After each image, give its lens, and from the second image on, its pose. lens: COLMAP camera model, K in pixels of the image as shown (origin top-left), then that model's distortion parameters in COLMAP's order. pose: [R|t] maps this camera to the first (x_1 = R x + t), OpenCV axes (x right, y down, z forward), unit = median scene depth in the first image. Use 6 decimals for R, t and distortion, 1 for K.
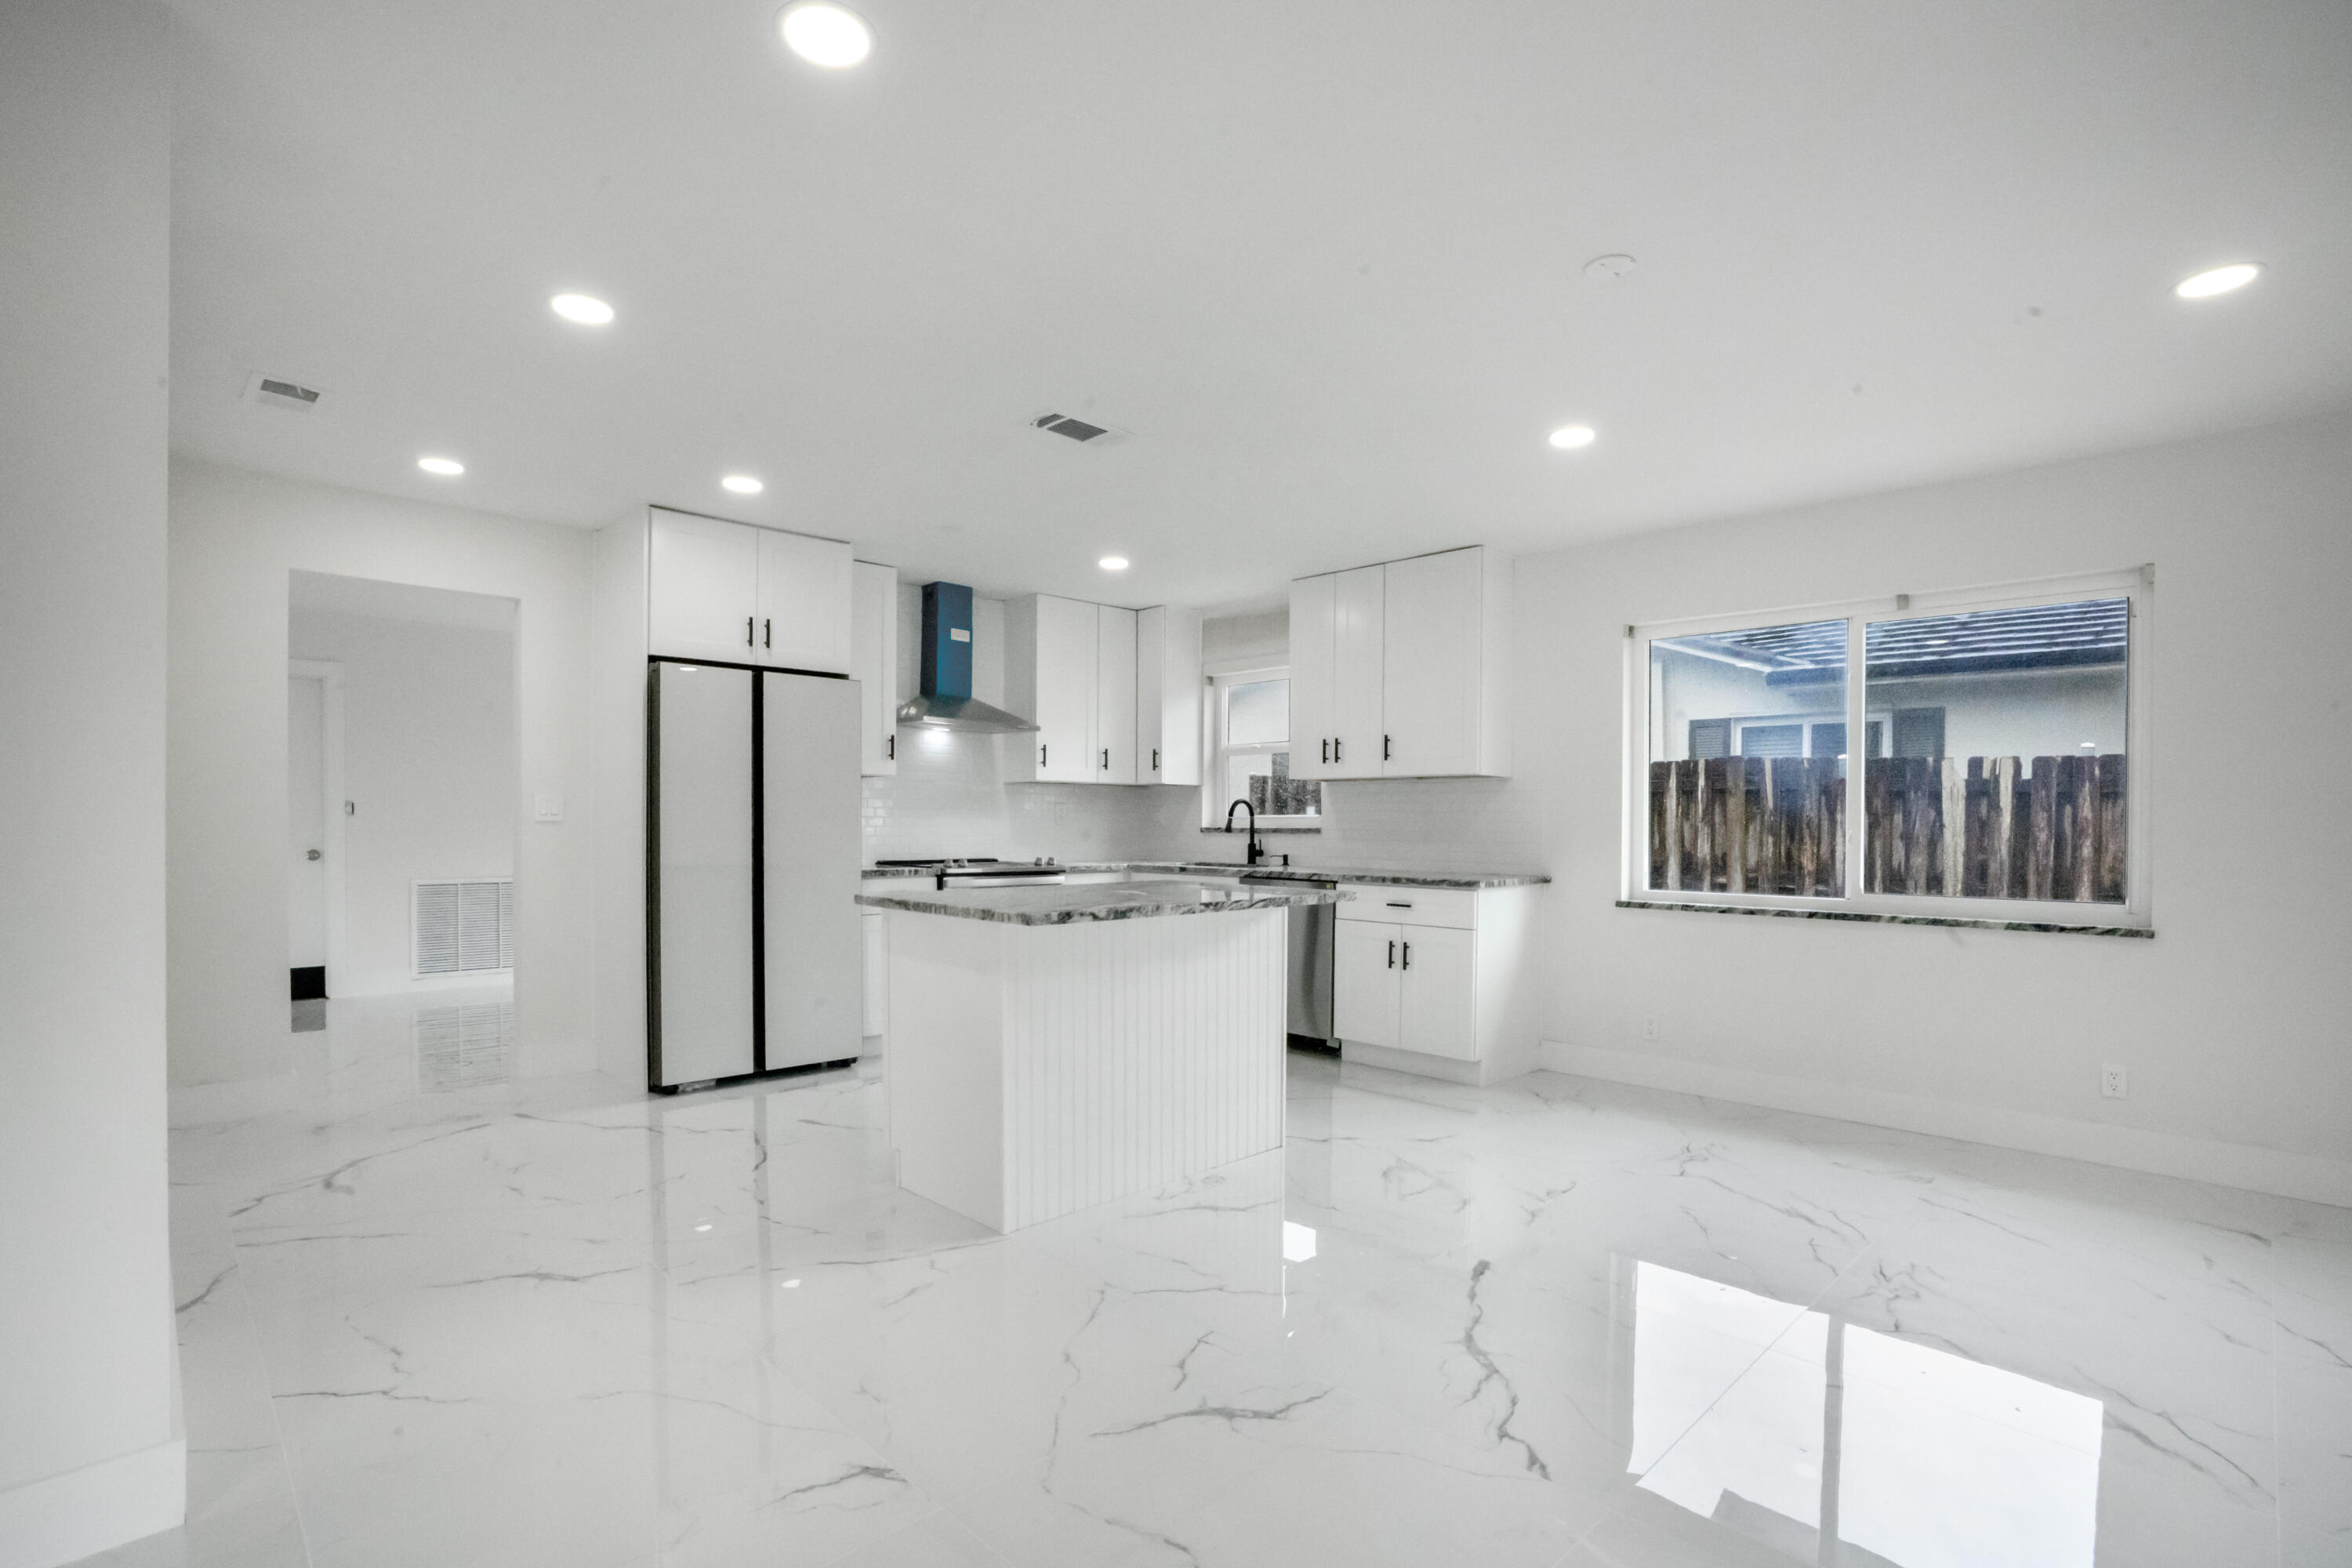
lens RADIAL K [[1107.5, 0, 1164.7], [0, 1107.5, 847.5], [0, 0, 1]] dist [-0.053907, 0.022252]
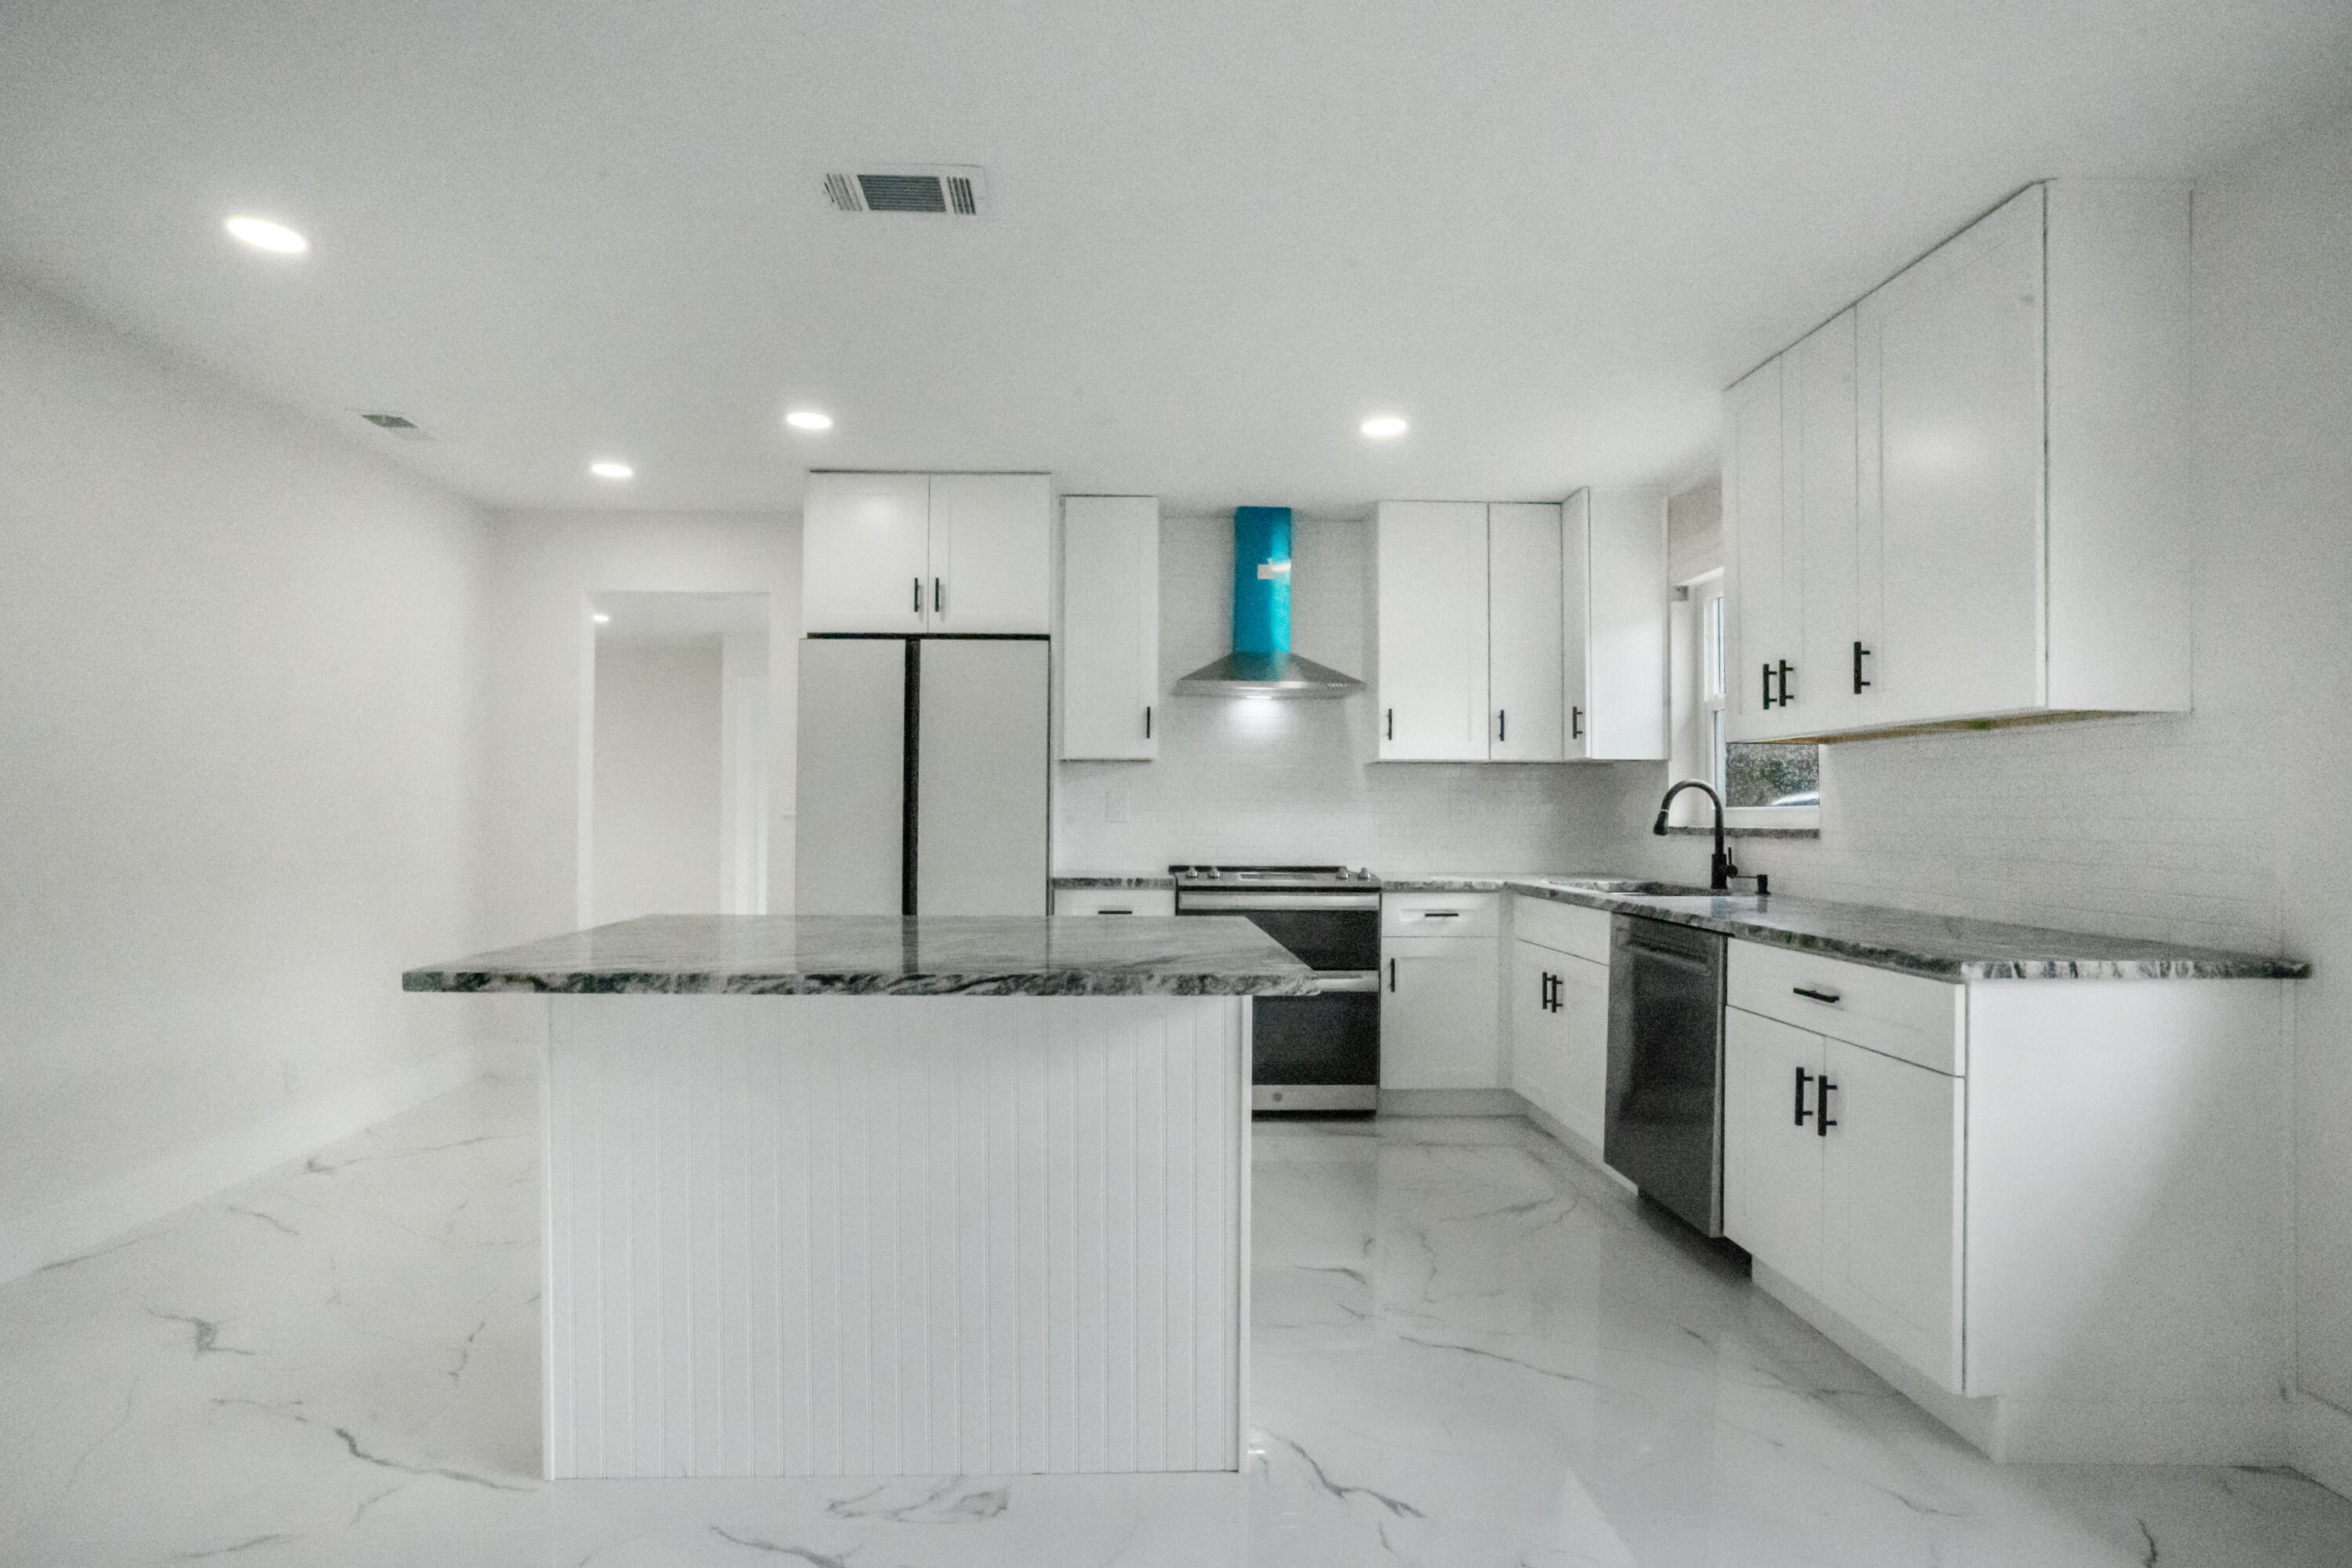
lens RADIAL K [[1107.5, 0, 1136.4], [0, 1107.5, 790.7], [0, 0, 1]] dist [-0.053907, 0.022252]
pose [[0.735653, -0.014538, -0.677203, 0.293756], [-0.016978, 0.999060, -0.039890, -0.010685], [0.677146, 0.040843, 0.734714, 0.430301]]
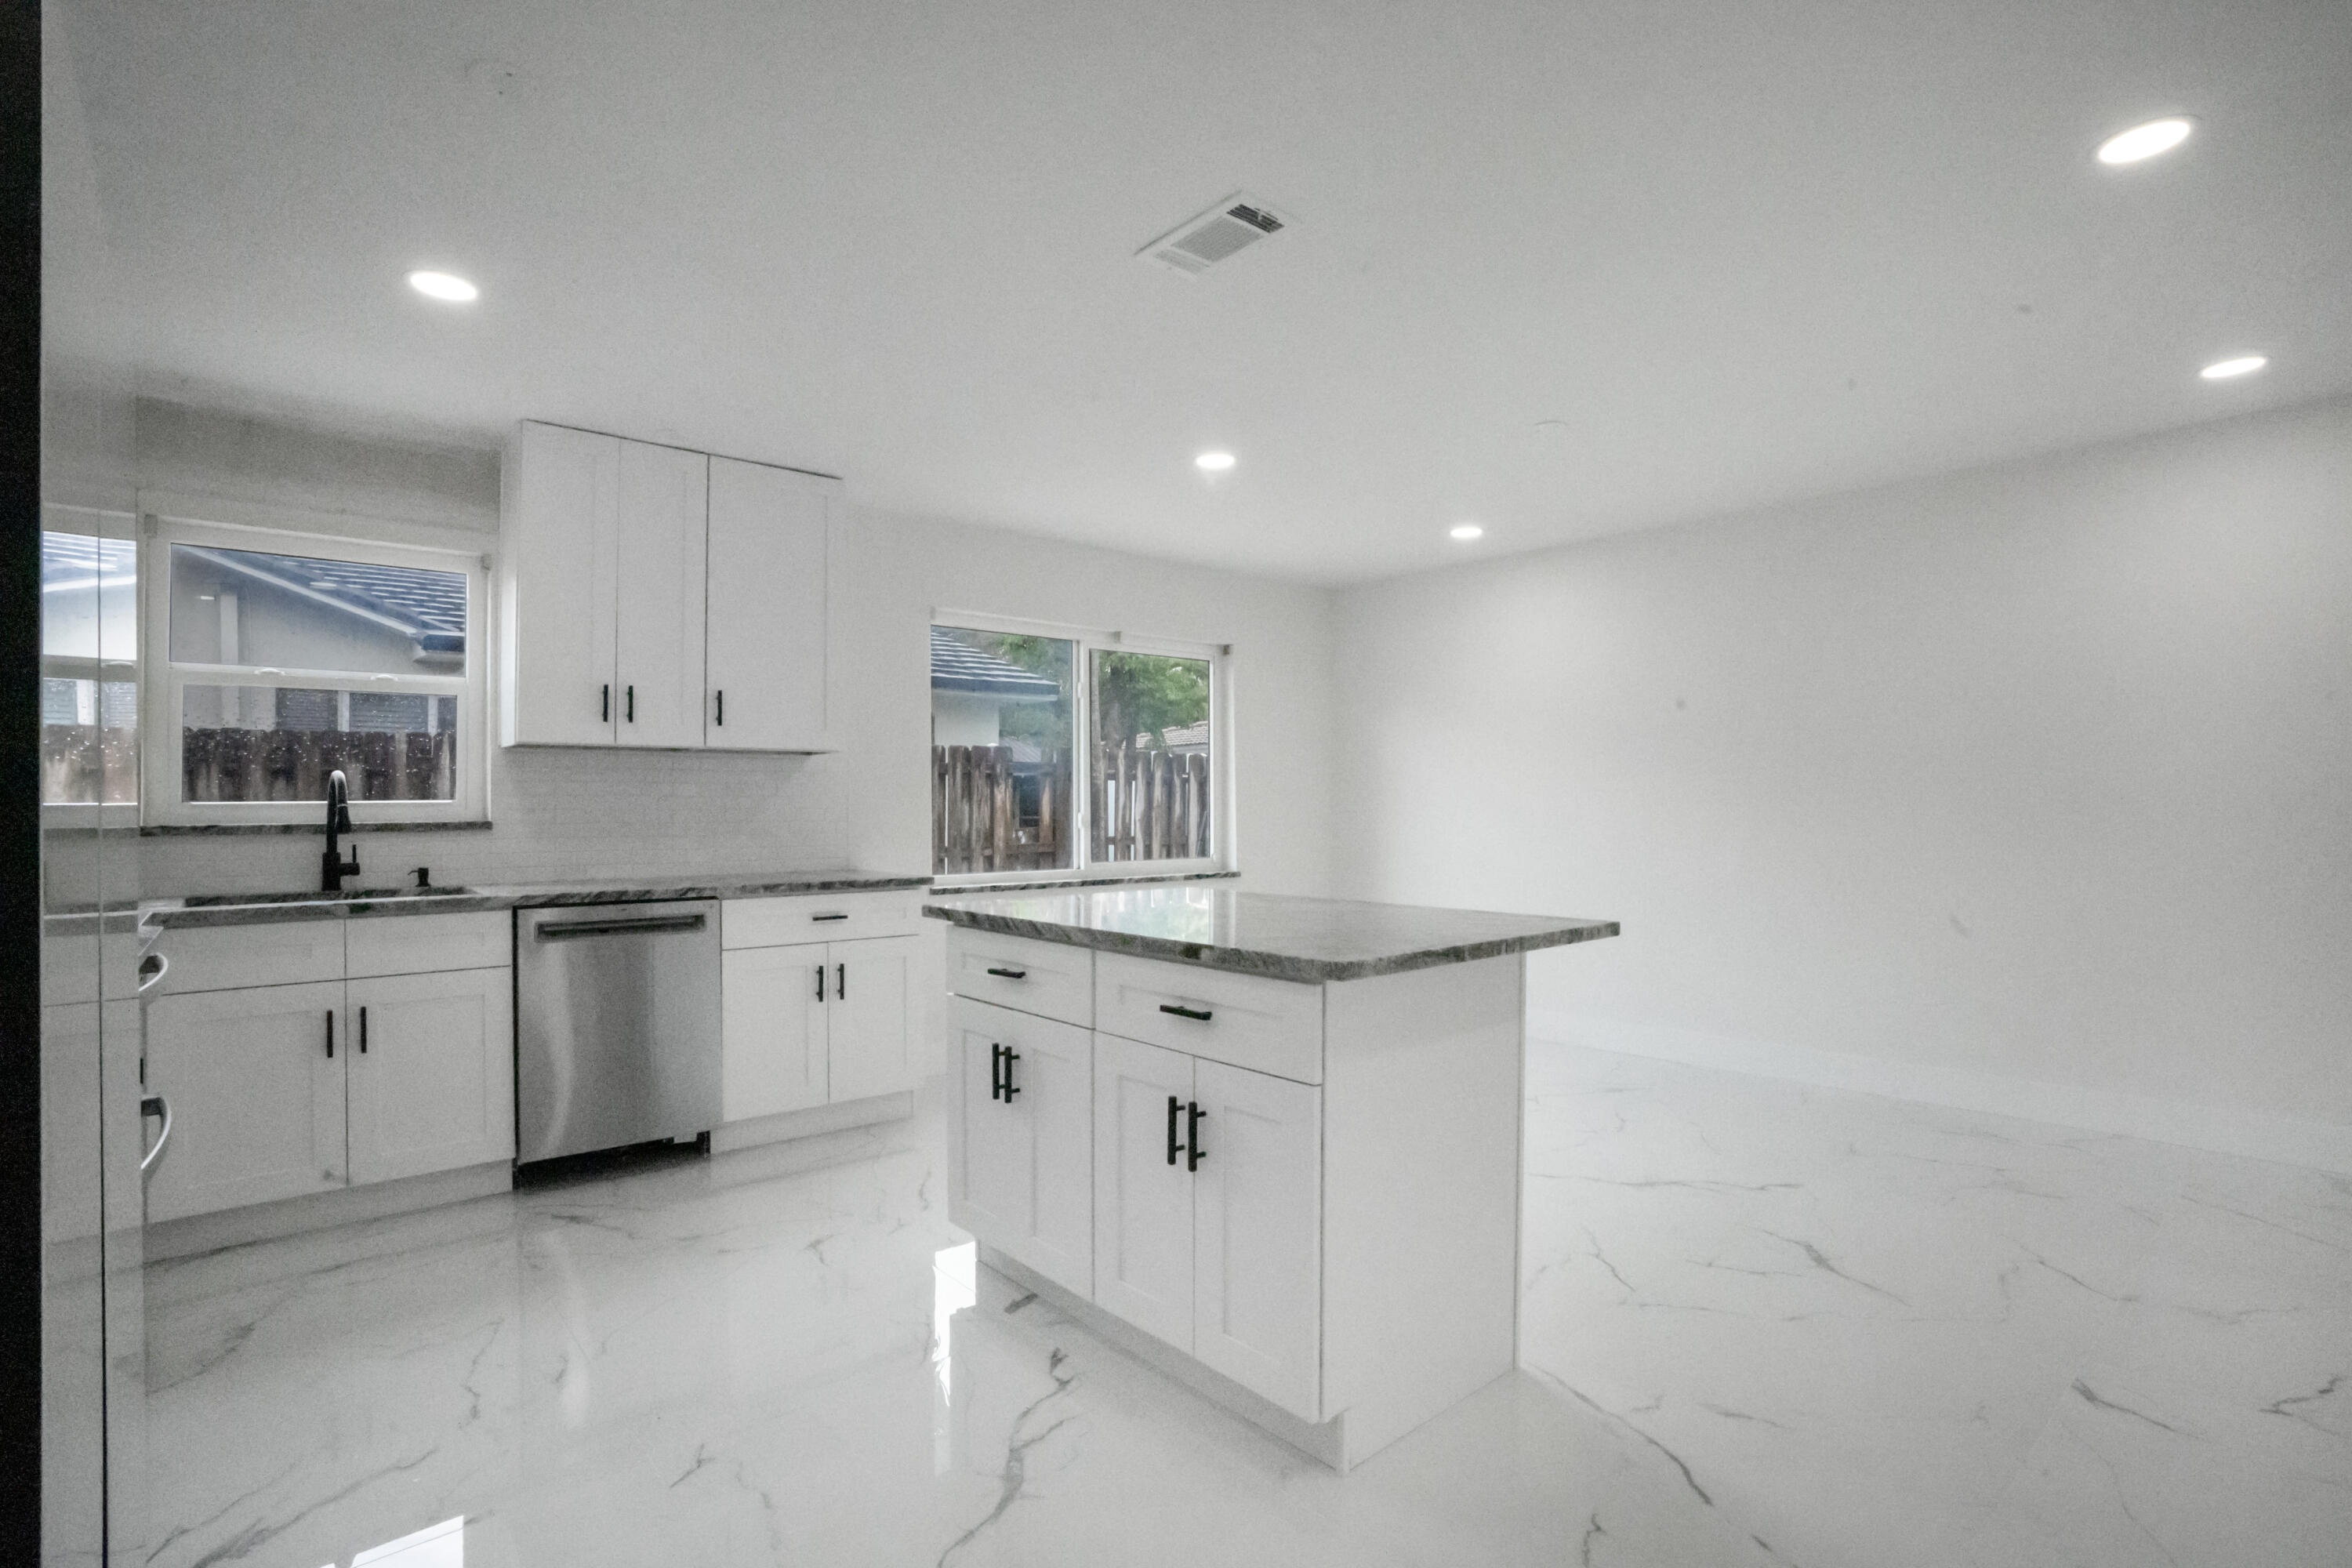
lens RADIAL K [[1107.5, 0, 1163.0], [0, 1107.5, 802.0], [0, 0, 1]] dist [-0.053907, 0.022252]
pose [[0.063087, -0.002588, 0.998005, -0.509544], [0.026227, 0.999656, 0.000934, -0.022137], [-0.997663, 0.026115, 0.063133, 0.668729]]
